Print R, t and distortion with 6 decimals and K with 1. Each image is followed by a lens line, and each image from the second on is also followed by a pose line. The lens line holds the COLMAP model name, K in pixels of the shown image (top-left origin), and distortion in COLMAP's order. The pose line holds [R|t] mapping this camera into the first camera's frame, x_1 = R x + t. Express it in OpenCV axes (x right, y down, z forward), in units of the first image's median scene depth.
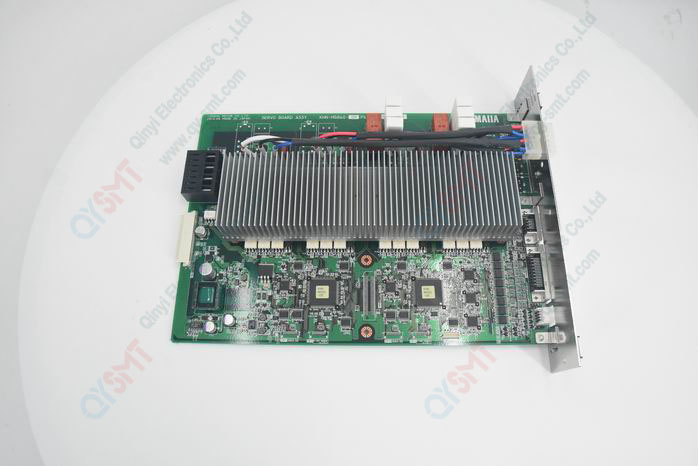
lens RADIAL K [[490.3, 0, 349.0], [0, 490.3, 233.0], [0, 0, 1]] dist [-0.135947, 0.000919]
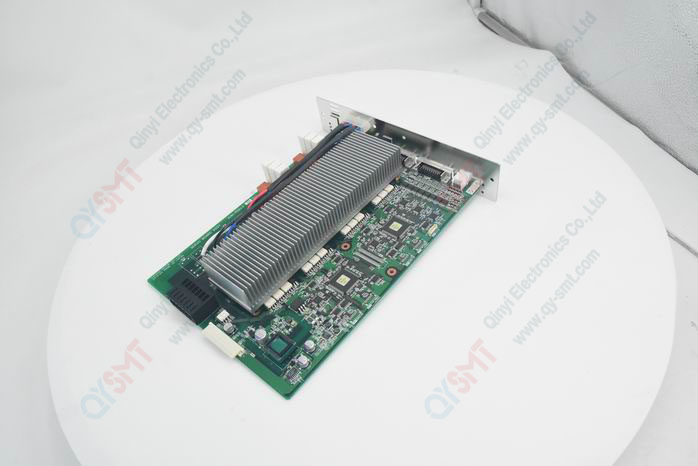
lens RADIAL K [[490.3, 0, 349.0], [0, 490.3, 233.0], [0, 0, 1]] dist [-0.135947, 0.000919]
pose [[0.636081, -0.606665, 0.476822, -0.548631], [0.751040, 0.628535, -0.202196, 0.301117], [-0.177033, 0.486725, 0.855428, -0.090780]]
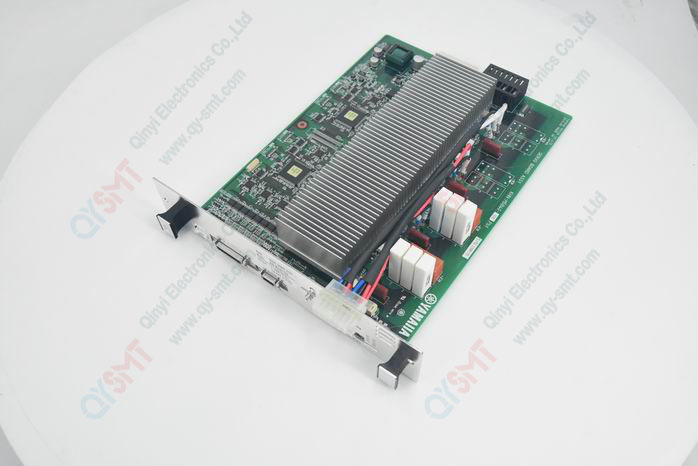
lens RADIAL K [[616.2, 0, 349.0], [0, 616.2, 233.0], [0, 0, 1]] dist [-0.045785, -0.001921]
pose [[-0.588279, 0.692206, -0.418066, 0.772626], [-0.733424, -0.238953, 0.636389, -0.897287], [0.340614, 0.680994, 0.648251, 0.219215]]
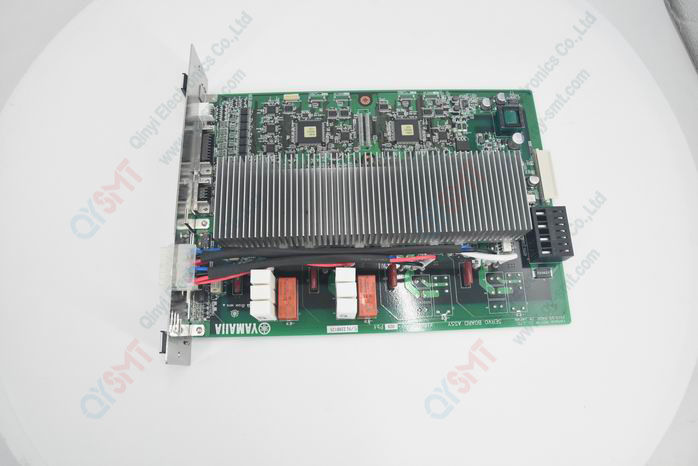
lens RADIAL K [[490.3, 0, 349.0], [0, 490.3, 233.0], [0, 0, 1]] dist [-0.135947, 0.000919]
pose [[-0.999038, 0.043287, -0.007000, 0.092724], [-0.037957, -0.773747, 0.632357, -0.735373], [0.021956, 0.632014, 0.774646, 0.301657]]
